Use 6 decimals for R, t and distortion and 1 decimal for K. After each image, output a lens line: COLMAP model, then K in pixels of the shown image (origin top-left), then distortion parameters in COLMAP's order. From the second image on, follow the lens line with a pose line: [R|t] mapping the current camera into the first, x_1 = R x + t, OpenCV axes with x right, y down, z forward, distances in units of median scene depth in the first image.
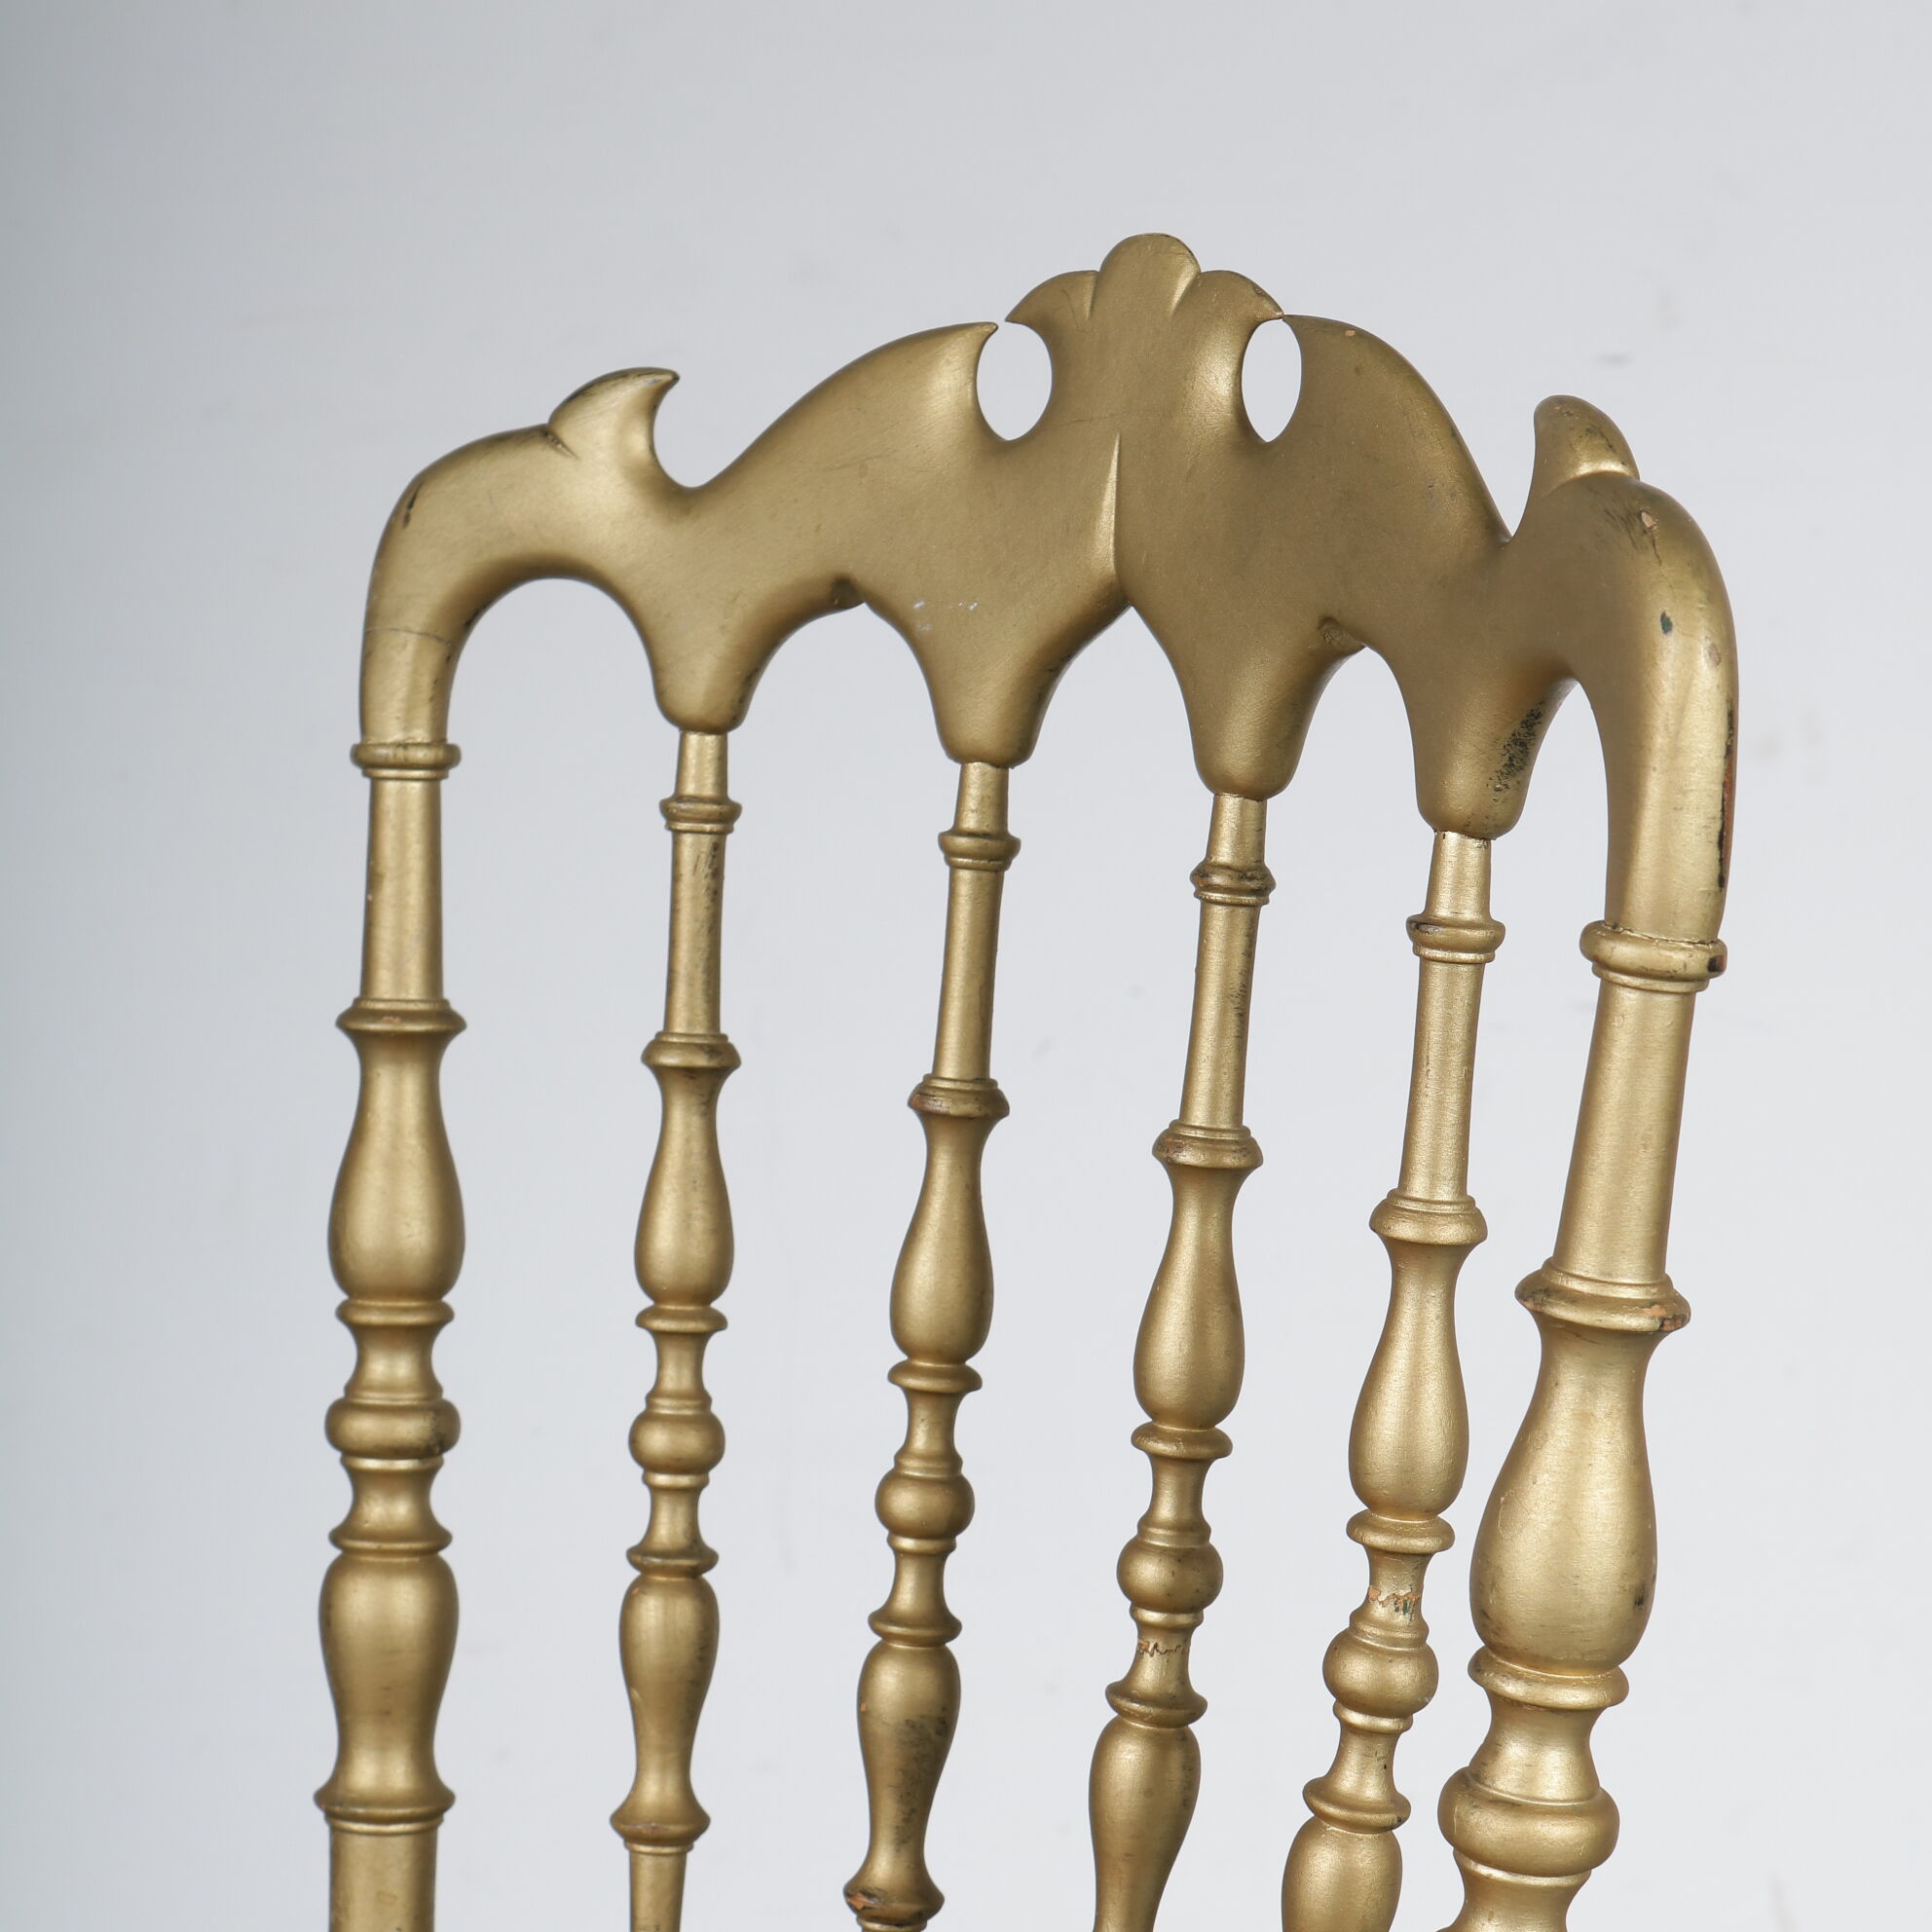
lens RADIAL K [[5229.8, 0, 966.0], [0, 5229.8, 966.0], [0, 0, 1]] dist [0.026319, 0.504210]
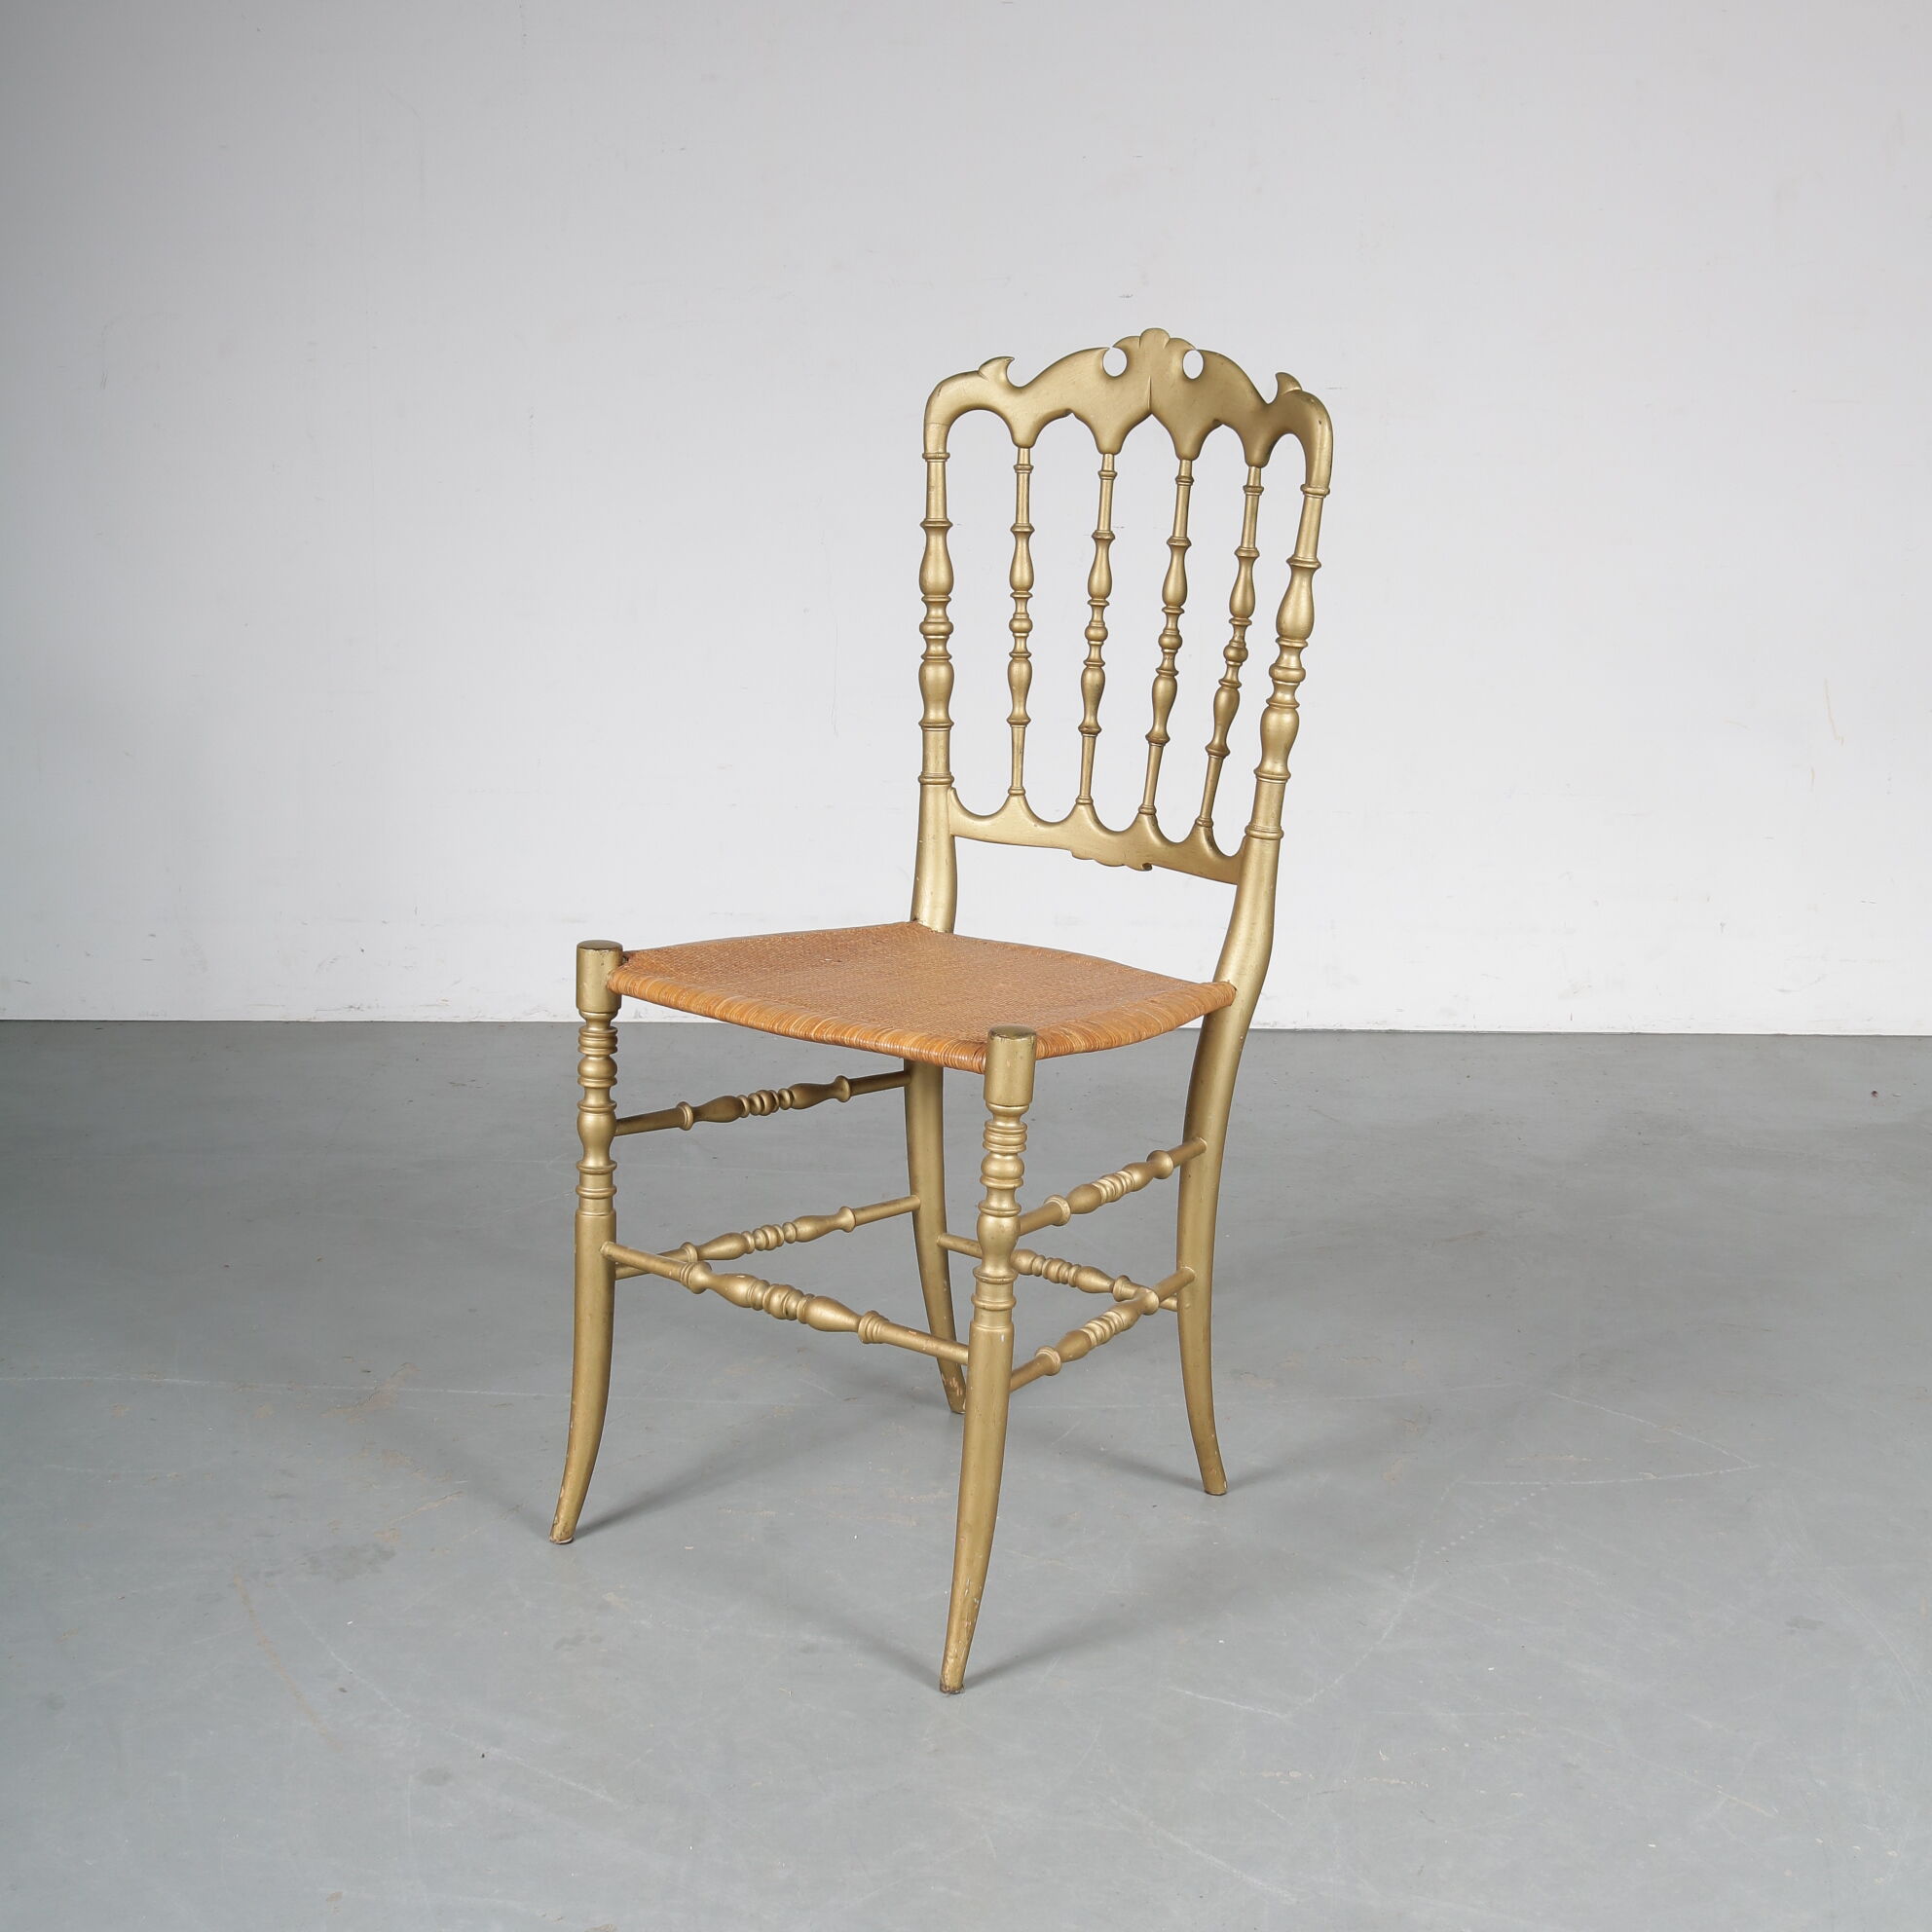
lens RADIAL K [[3345.4, 0, 966.0], [0, 3345.4, 966.0], [0, 0, 1]] dist [0.024589, 0.015429]
pose [[0.967882, -0.055318, 0.245244, -0.764277], [0.028045, 0.993161, 0.113338, 0.059346], [-0.249836, -0.102820, 0.962814, -1.547871]]
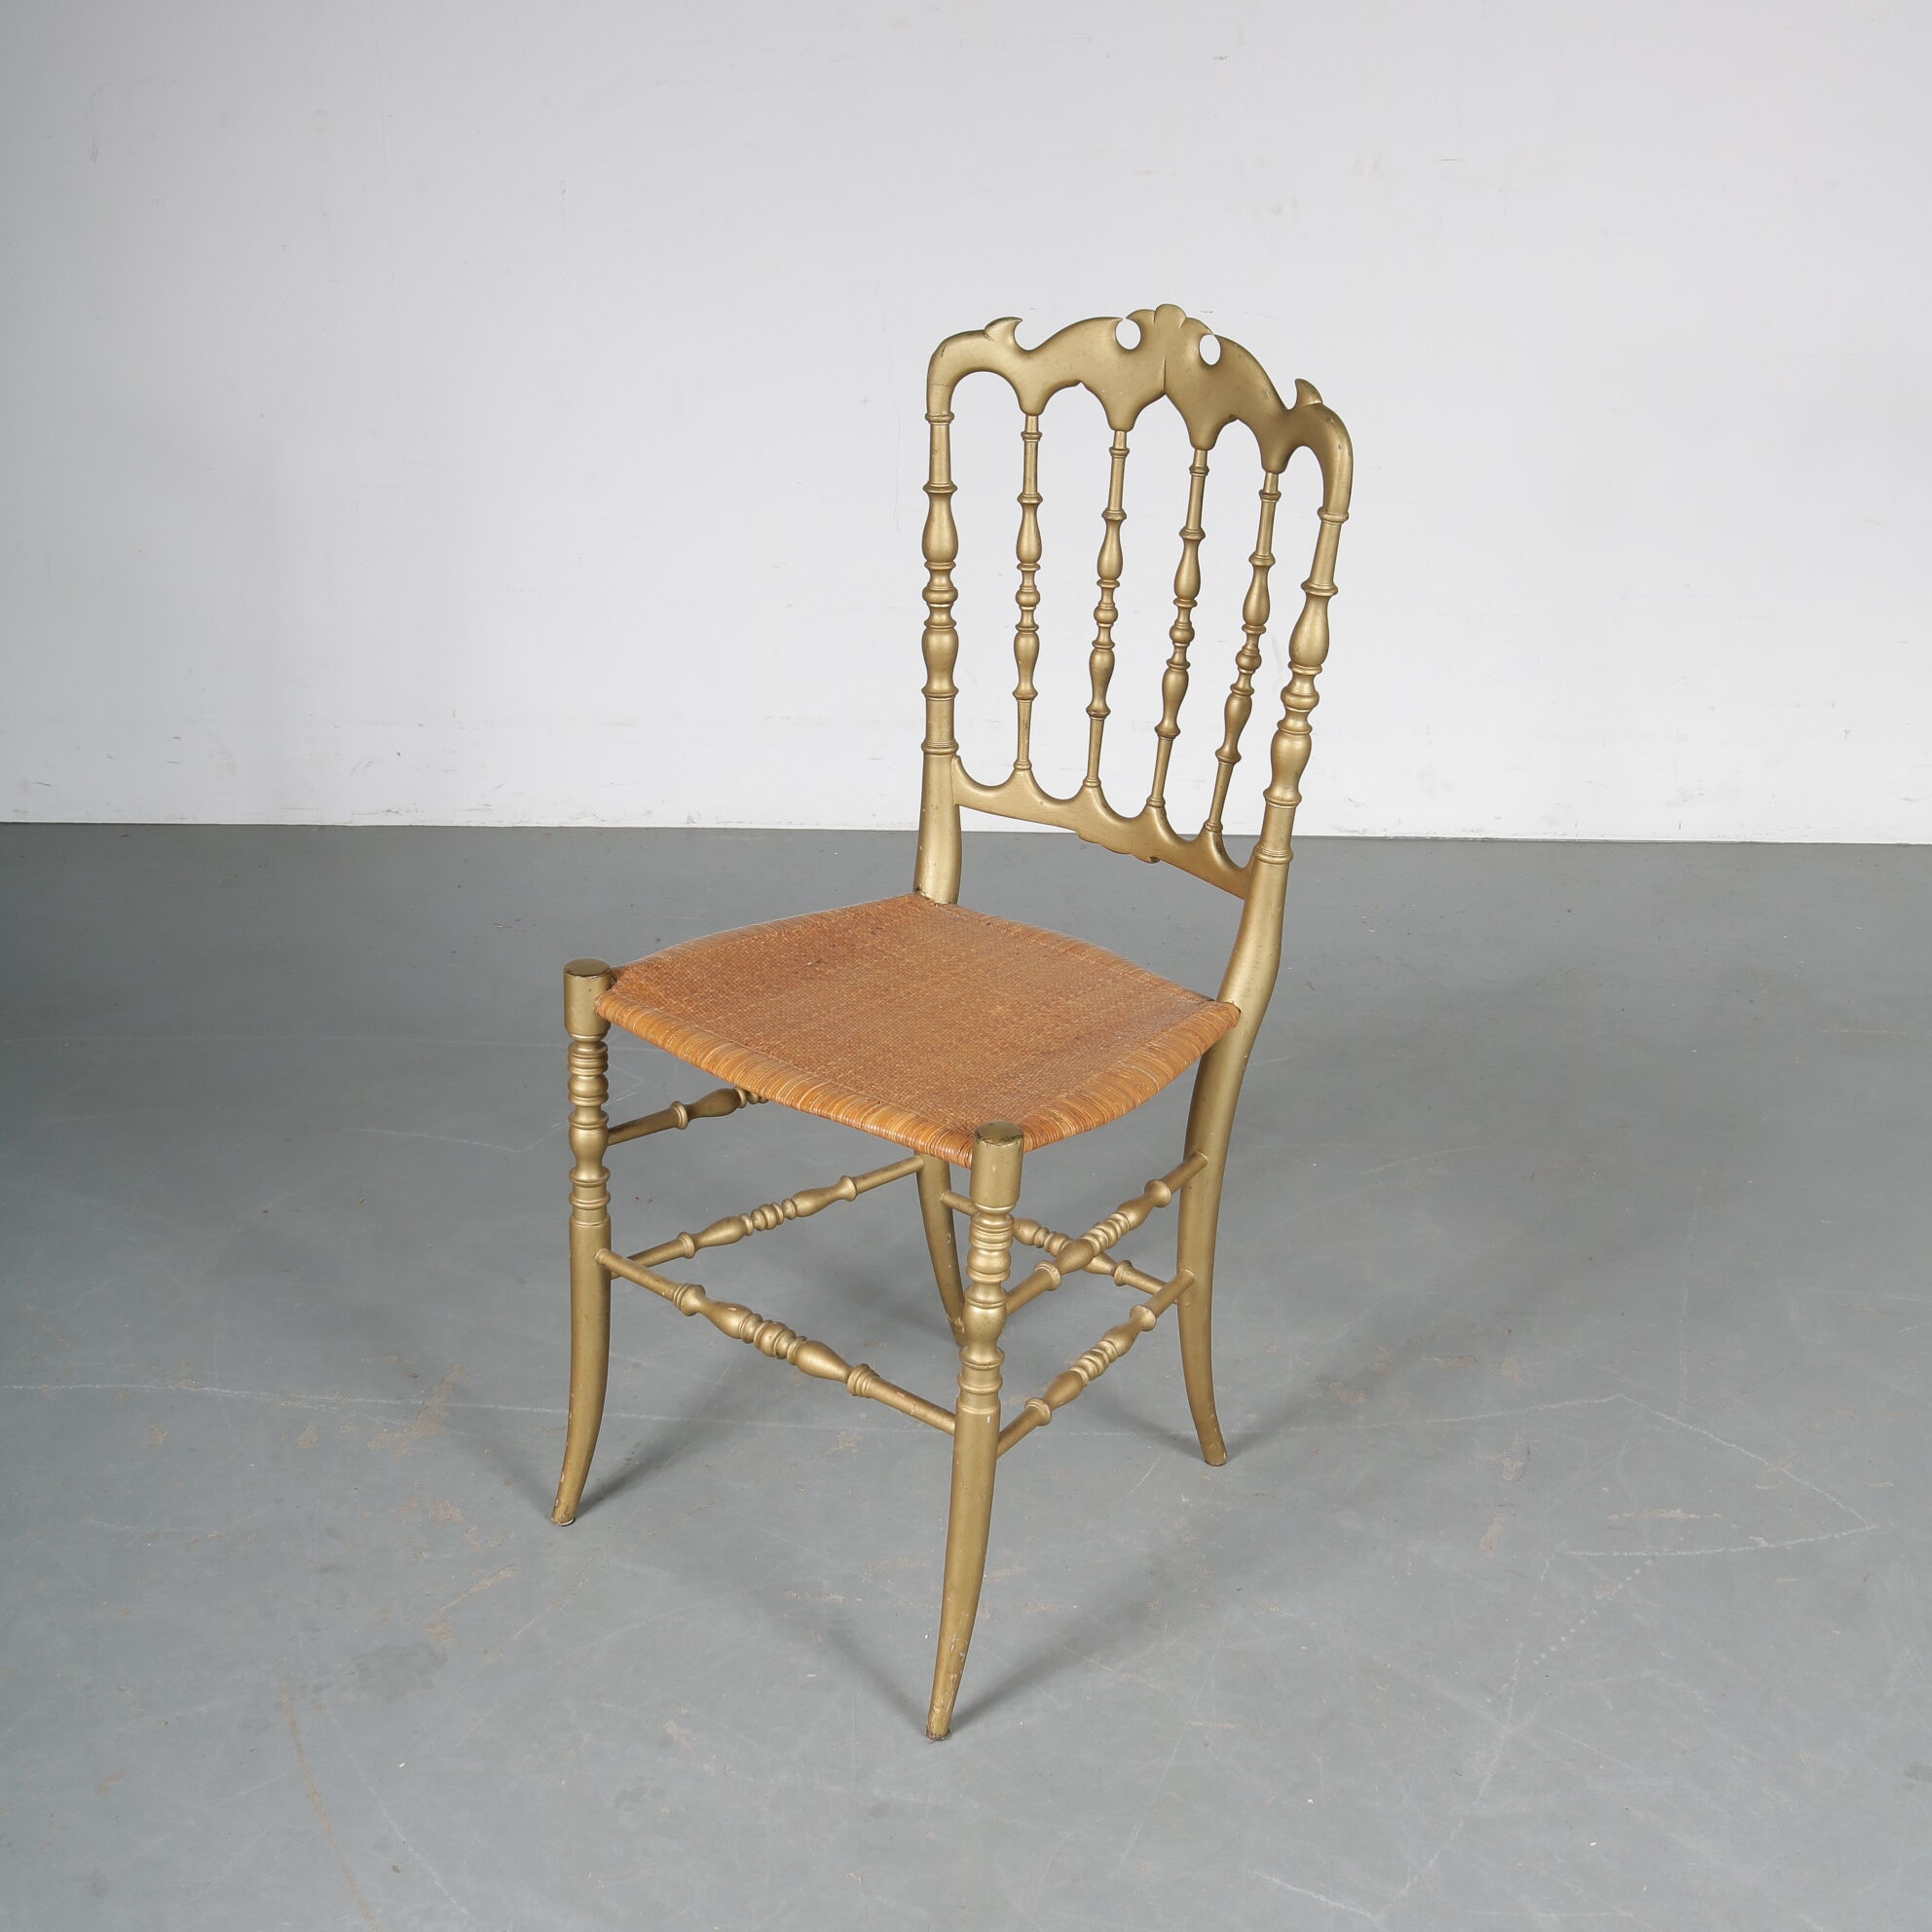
lens RADIAL K [[3345.4, 0, 966.0], [0, 3345.4, 966.0], [0, 0, 1]] dist [0.024589, 0.015429]
pose [[0.974661, -0.093447, 0.203232, -0.642801], [0.026138, 0.949913, 0.311419, -0.432652], [-0.222154, -0.298216, 0.928286, -1.399549]]
